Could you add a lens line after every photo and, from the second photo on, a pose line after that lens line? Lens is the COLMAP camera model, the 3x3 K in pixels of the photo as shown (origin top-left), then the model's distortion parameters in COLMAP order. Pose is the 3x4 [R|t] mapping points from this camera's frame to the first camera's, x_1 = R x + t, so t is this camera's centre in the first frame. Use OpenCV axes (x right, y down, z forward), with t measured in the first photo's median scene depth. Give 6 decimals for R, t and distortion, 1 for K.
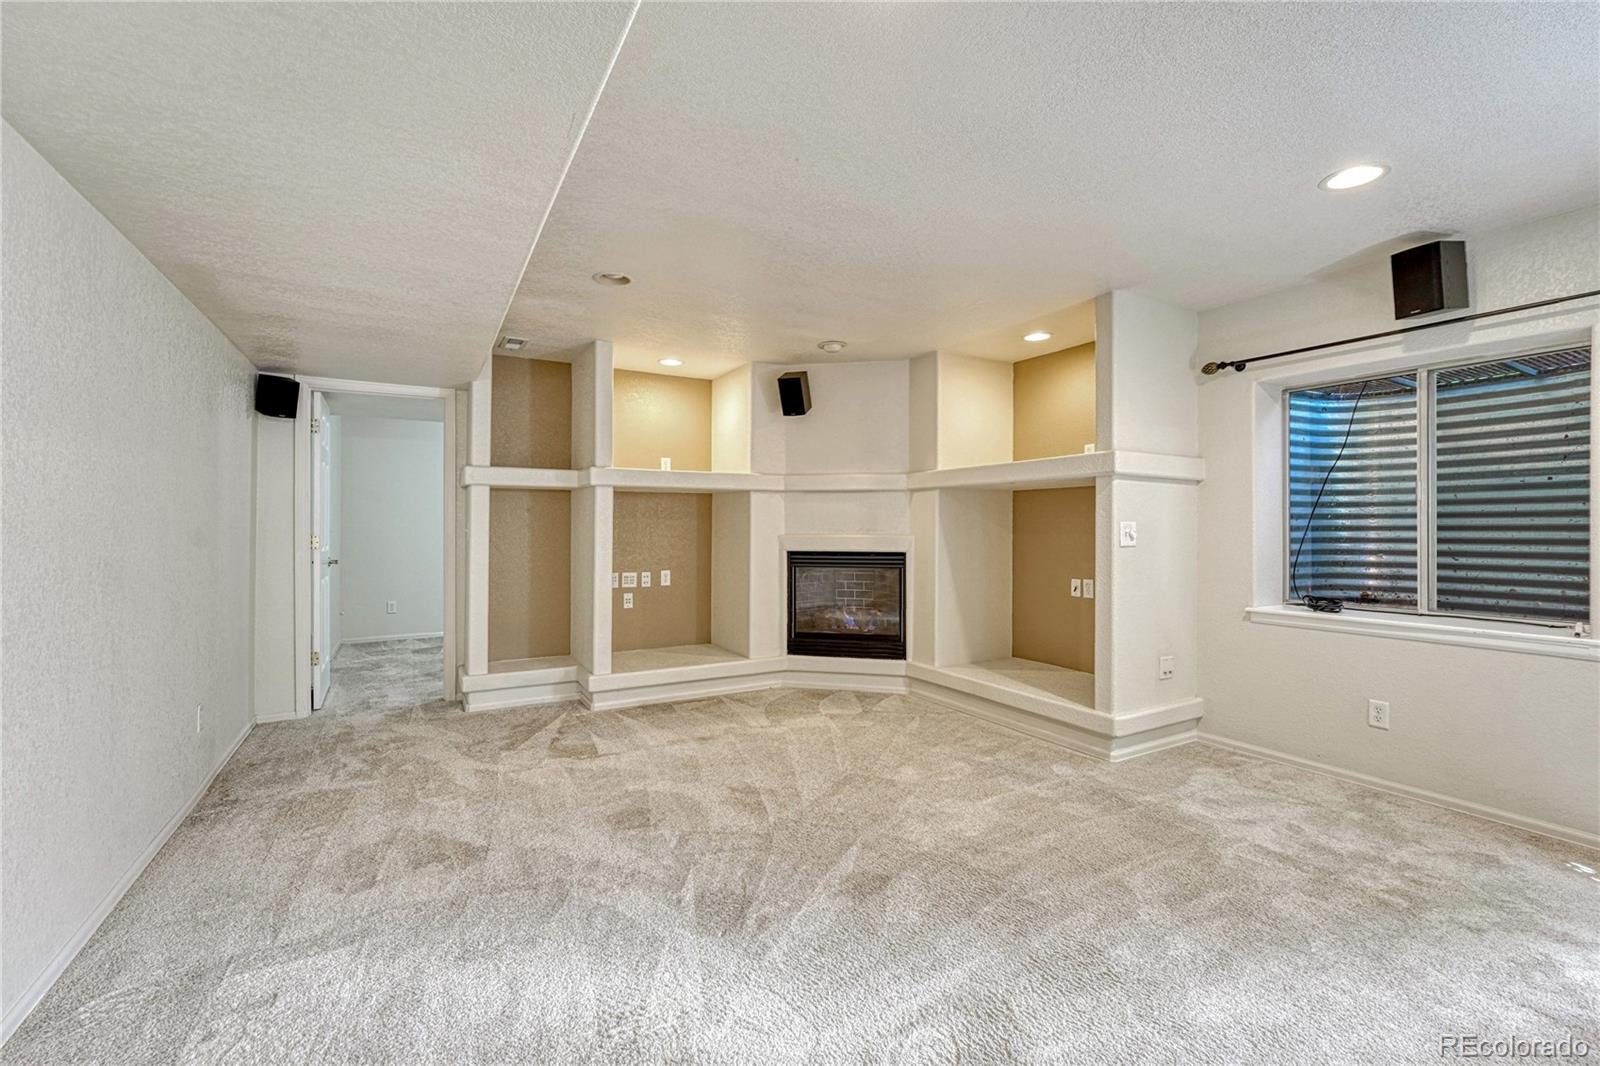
lens RADIAL K [[667.7, 0, 800.0], [0, 667.7, 533.0], [0, 0, 1]] dist [-0.014653, 0.000034]
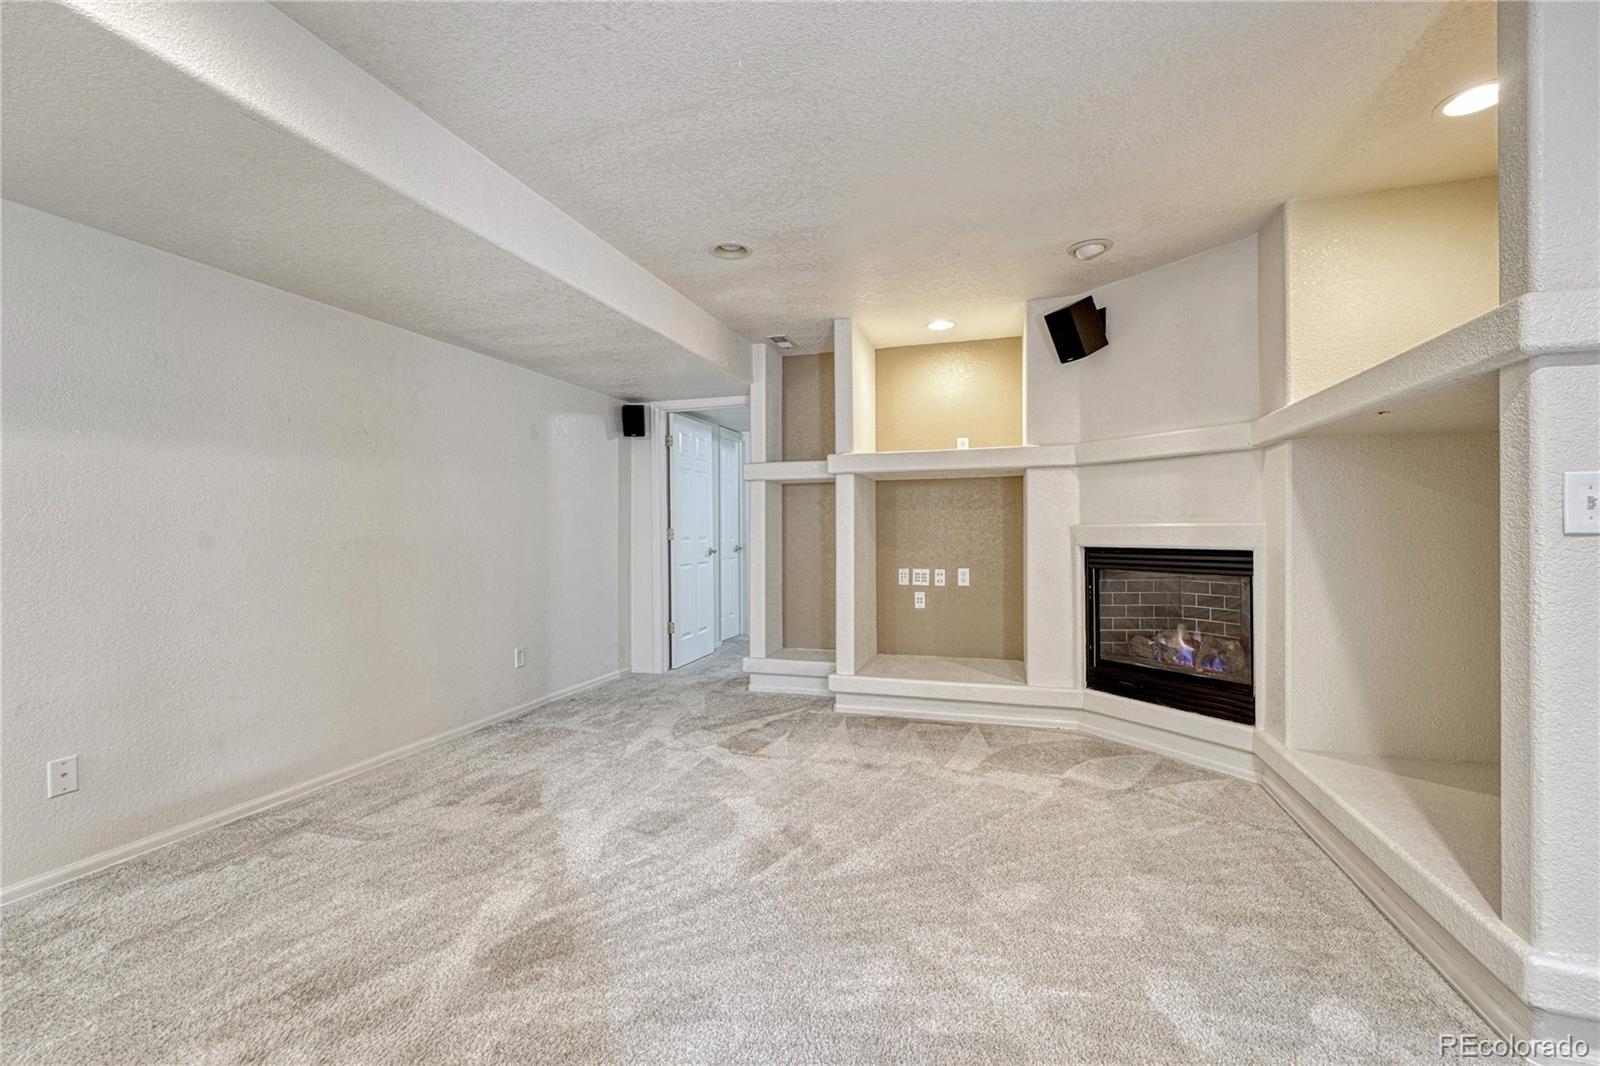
lens RADIAL K [[674.2, 0, 800.0], [0, 674.2, 533.0], [0, 0, 1]] dist [-0.010290, -0.000435]
pose [[0.686968, -0.003130, -0.726681, 0.353894], [0.001007, 0.999994, -0.003355, 0.016247], [0.726687, 0.001574, 0.686967, 0.306877]]
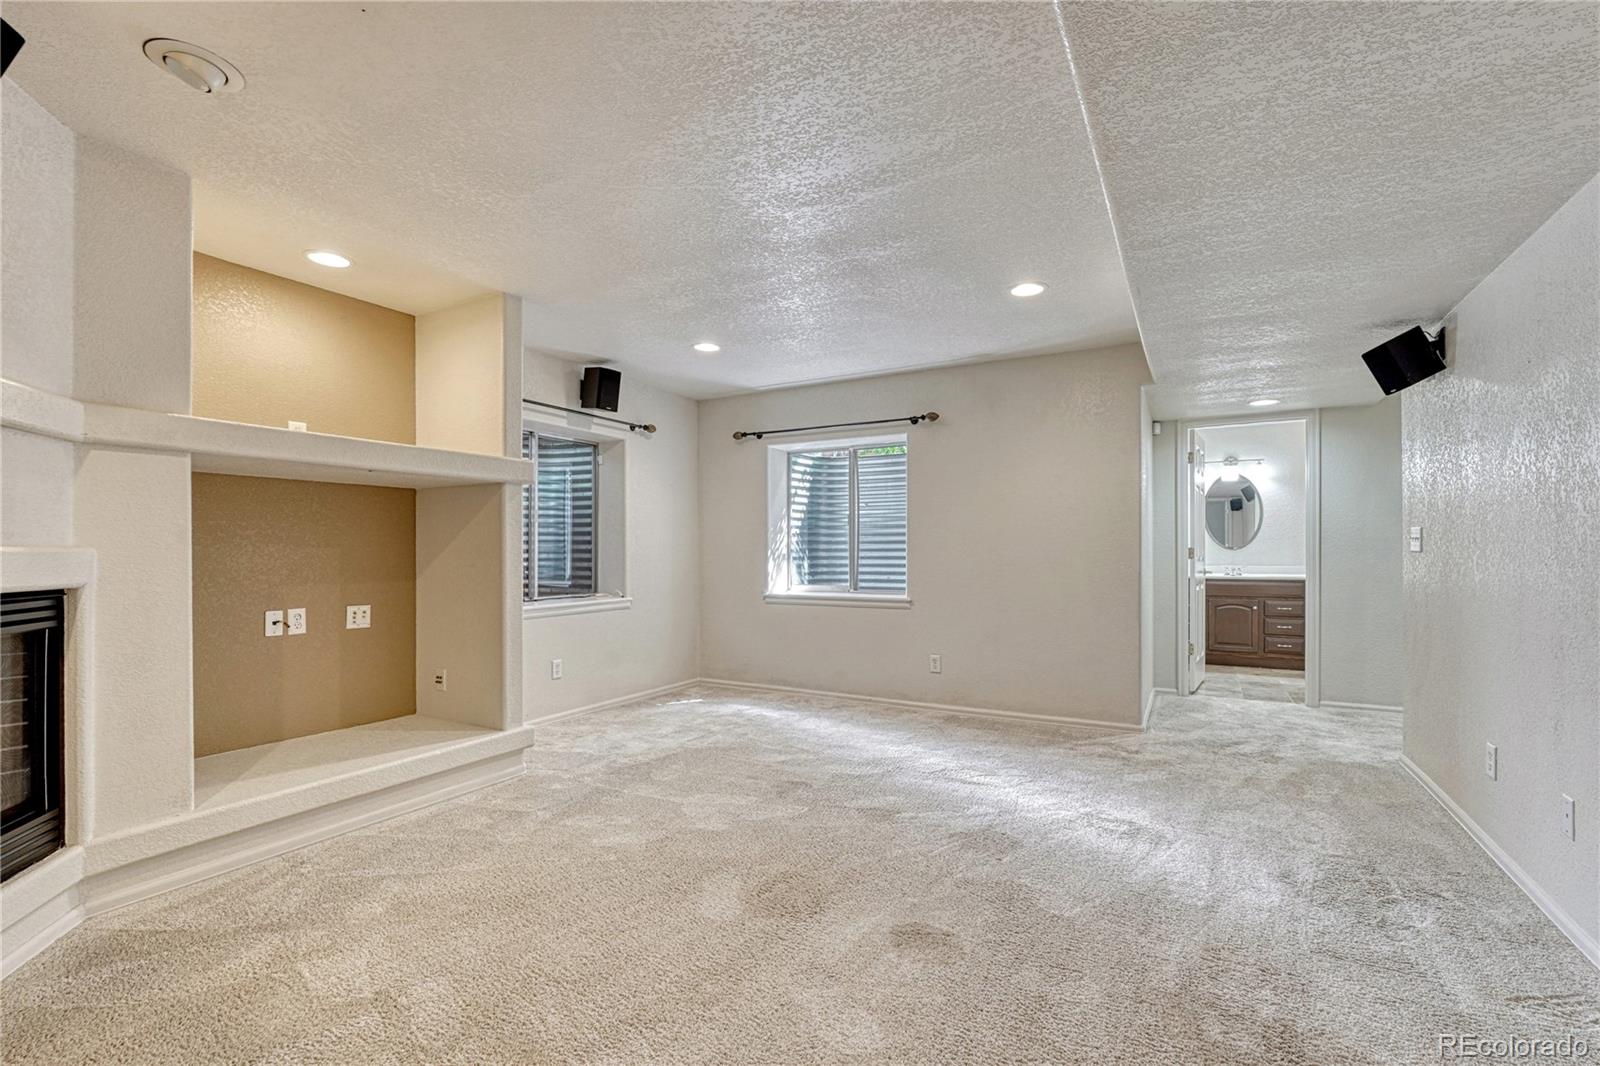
lens RADIAL K [[684.8, 0, 800.0], [0, 684.8, 533.0], [0, 0, 1]] dist [-0.009869, 0.000263]
pose [[-0.510309, 0.021624, 0.859719, -0.490623], [0.003268, 0.999725, -0.023205, 0.006608], [-0.859985, -0.009032, -0.510239, 0.909000]]
